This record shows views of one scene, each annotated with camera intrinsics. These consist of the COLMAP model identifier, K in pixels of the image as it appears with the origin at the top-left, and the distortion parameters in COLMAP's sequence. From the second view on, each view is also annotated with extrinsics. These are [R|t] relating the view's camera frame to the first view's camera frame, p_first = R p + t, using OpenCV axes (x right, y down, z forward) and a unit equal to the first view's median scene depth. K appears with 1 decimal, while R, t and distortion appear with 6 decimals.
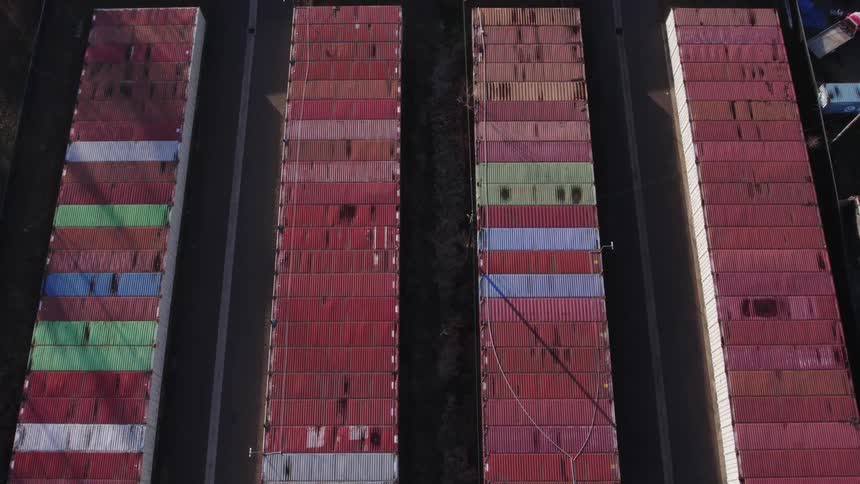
lens RADIAL K [[781.3, 0, 430.0], [0, 781.3, 242.0], [0, 0, 1]] dist [-0.039543, -0.021072]
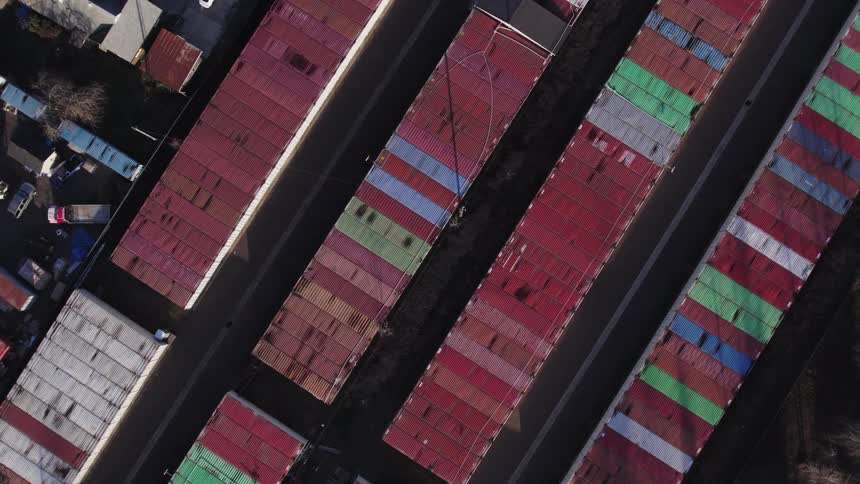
lens RADIAL K [[781.3, 0, 430.0], [0, 781.3, 242.0], [0, 0, 1]] dist [-0.039543, -0.021072]
pose [[-0.840713, -0.539267, 0.048925, 0.004025], [0.513232, -0.764790, 0.389473, -0.546388], [-0.172612, 0.352545, 0.919738, -0.175539]]
